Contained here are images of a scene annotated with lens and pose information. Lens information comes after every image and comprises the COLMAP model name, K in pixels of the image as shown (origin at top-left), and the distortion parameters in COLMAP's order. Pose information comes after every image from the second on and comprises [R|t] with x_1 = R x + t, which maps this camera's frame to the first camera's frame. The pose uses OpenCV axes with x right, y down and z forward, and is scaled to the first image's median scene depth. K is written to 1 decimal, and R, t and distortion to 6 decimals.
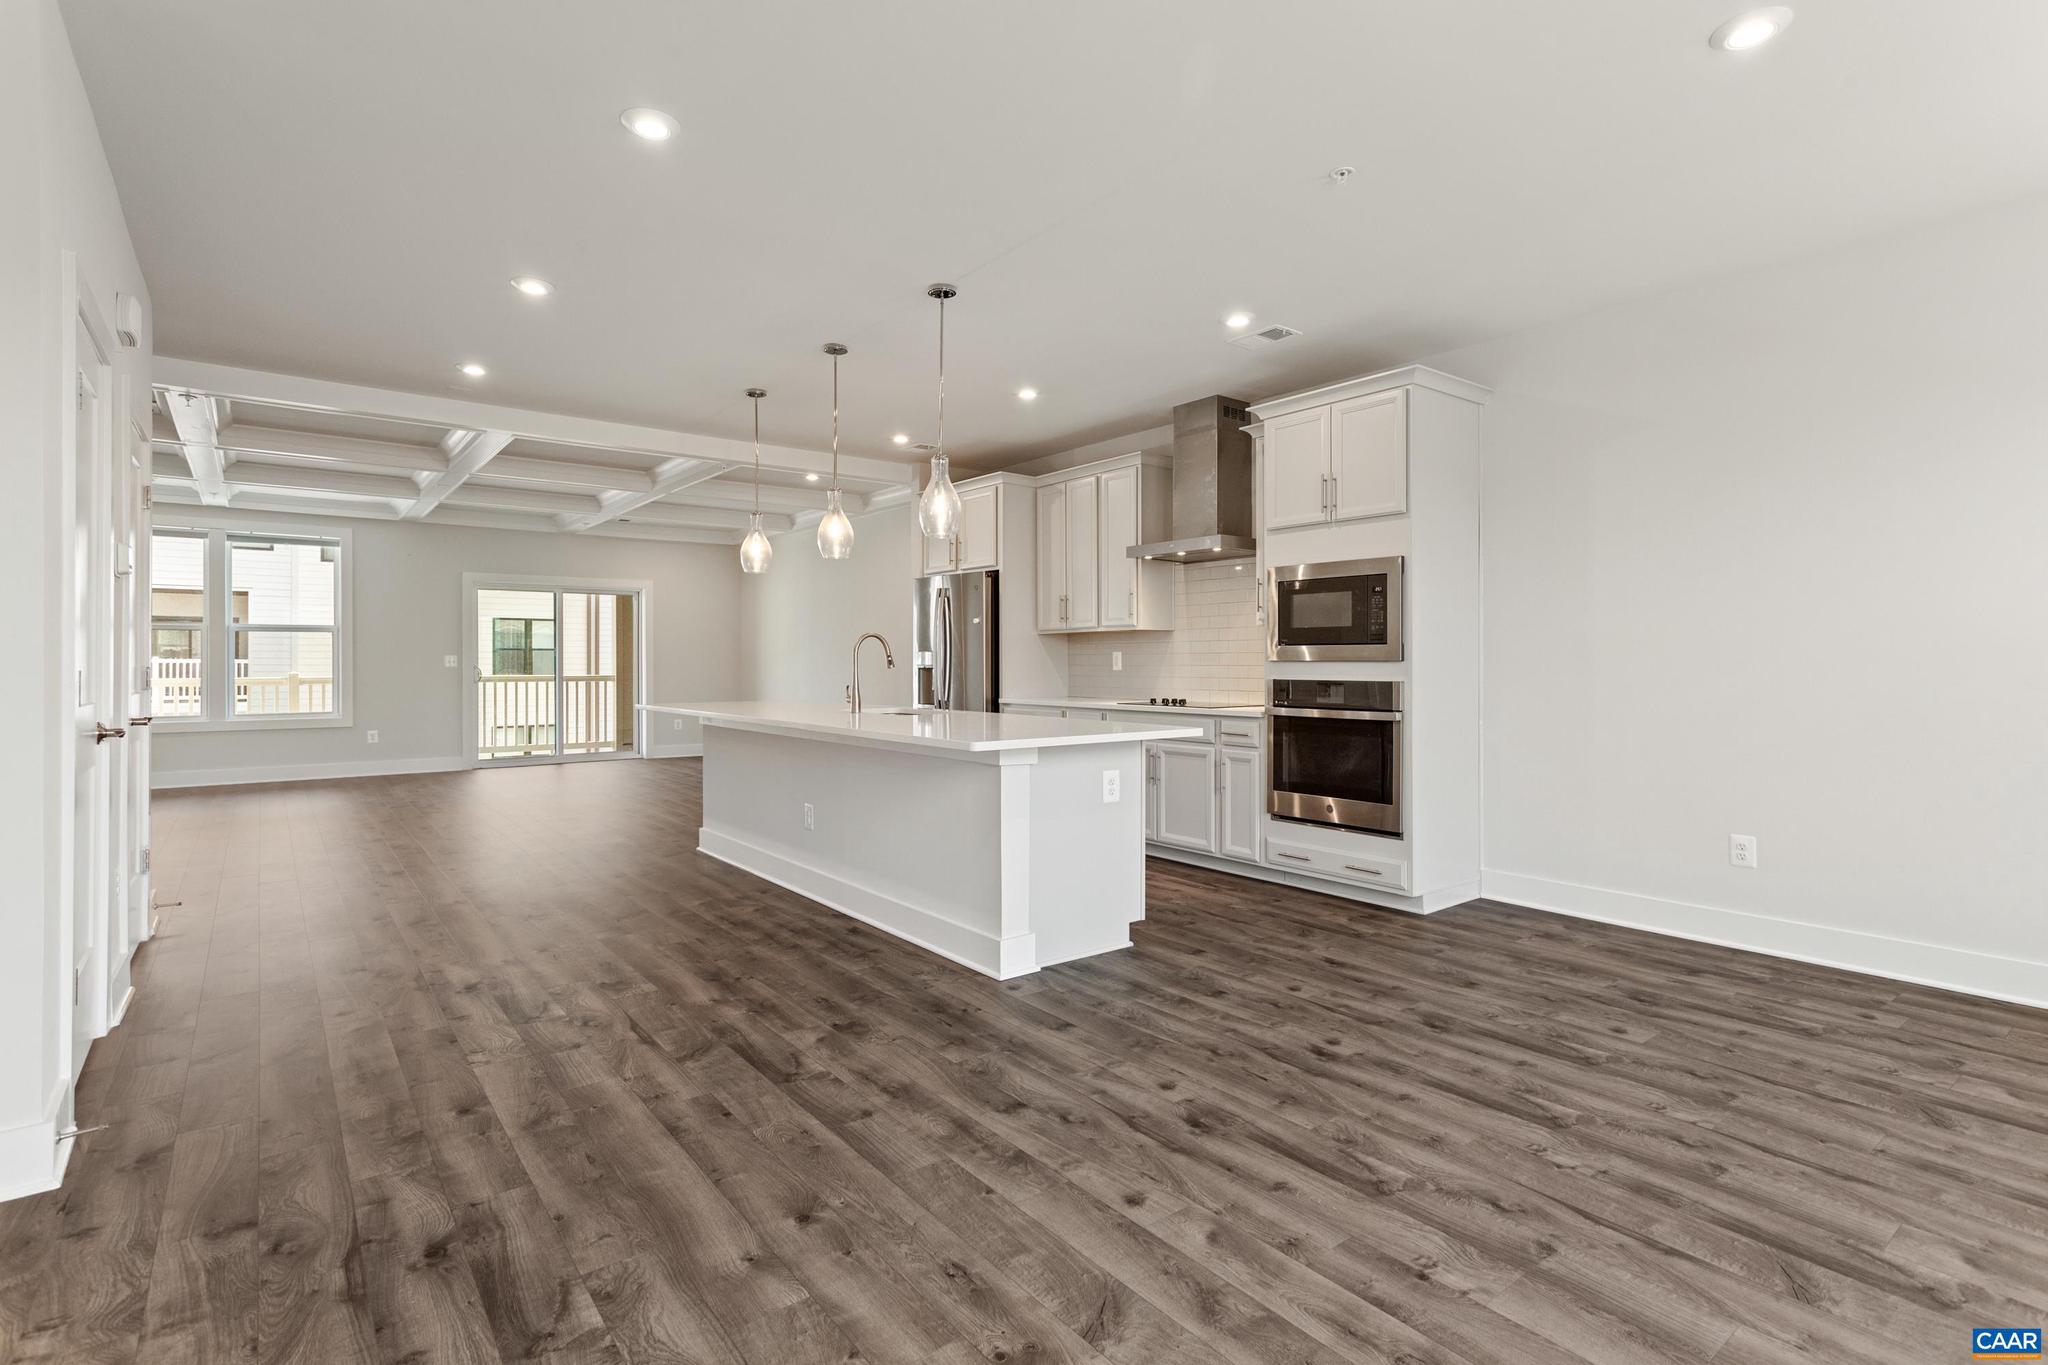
lens RADIAL K [[995.9, 0, 1021.8], [0, 995.9, 668.7], [0, 0, 1]] dist [0.003370, 0.000092]
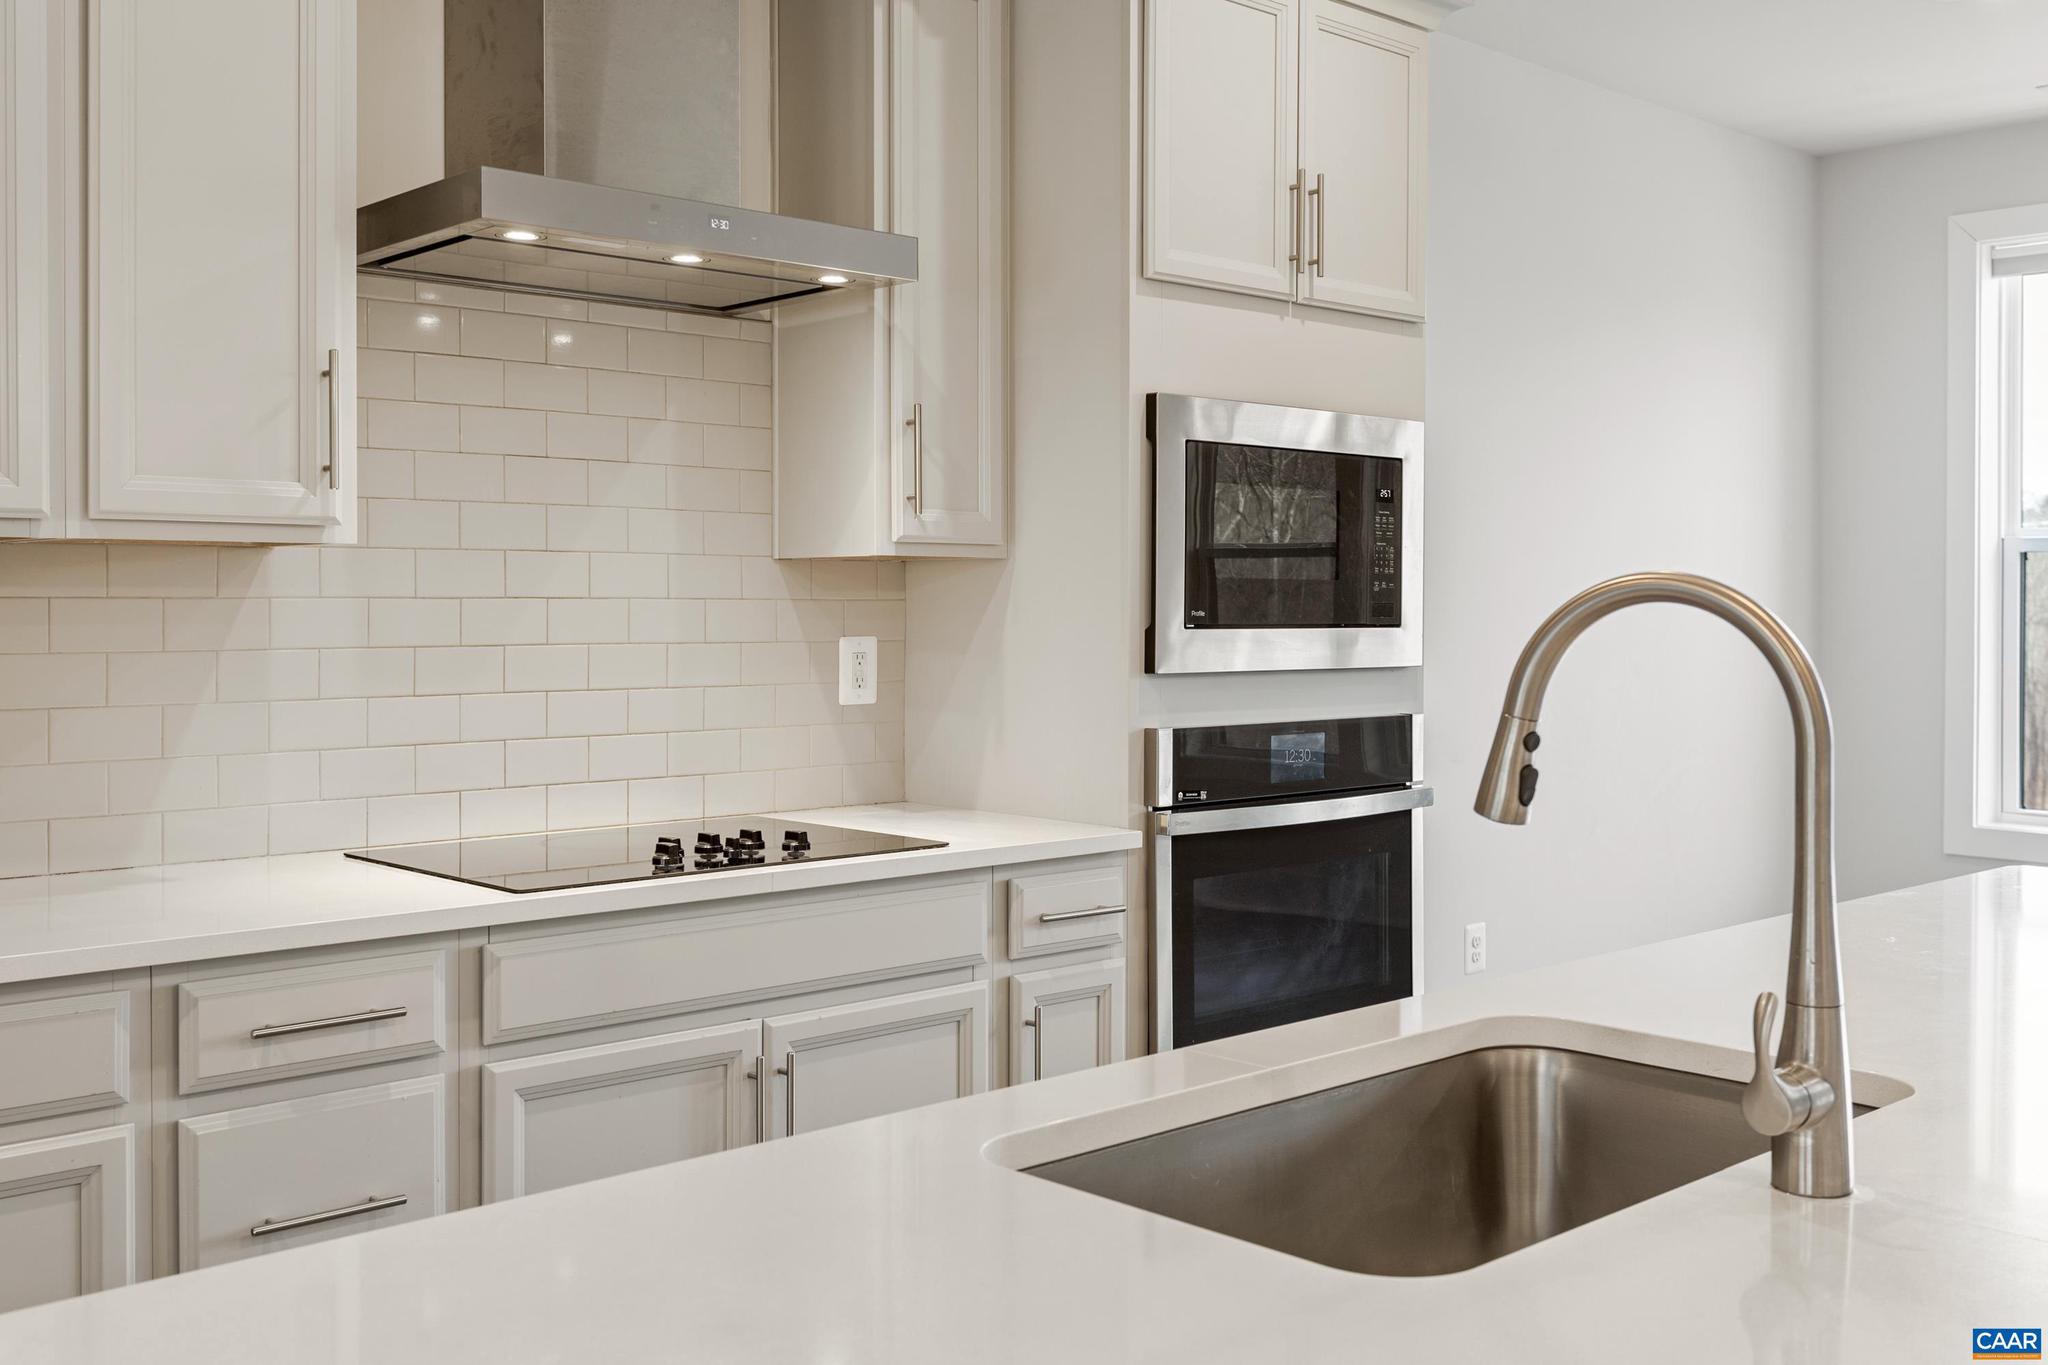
lens RADIAL K [[2011.9, 0, 1019.3], [0, 2011.9, 621.2], [0, 0, 1]] dist [0.000281, -0.001771]
pose [[-0.107890, -0.010110, 0.994111, -0.381311], [0.004603, 0.999932, 0.010668, -0.030429], [-0.994152, 0.005727, -0.107836, 1.034689]]
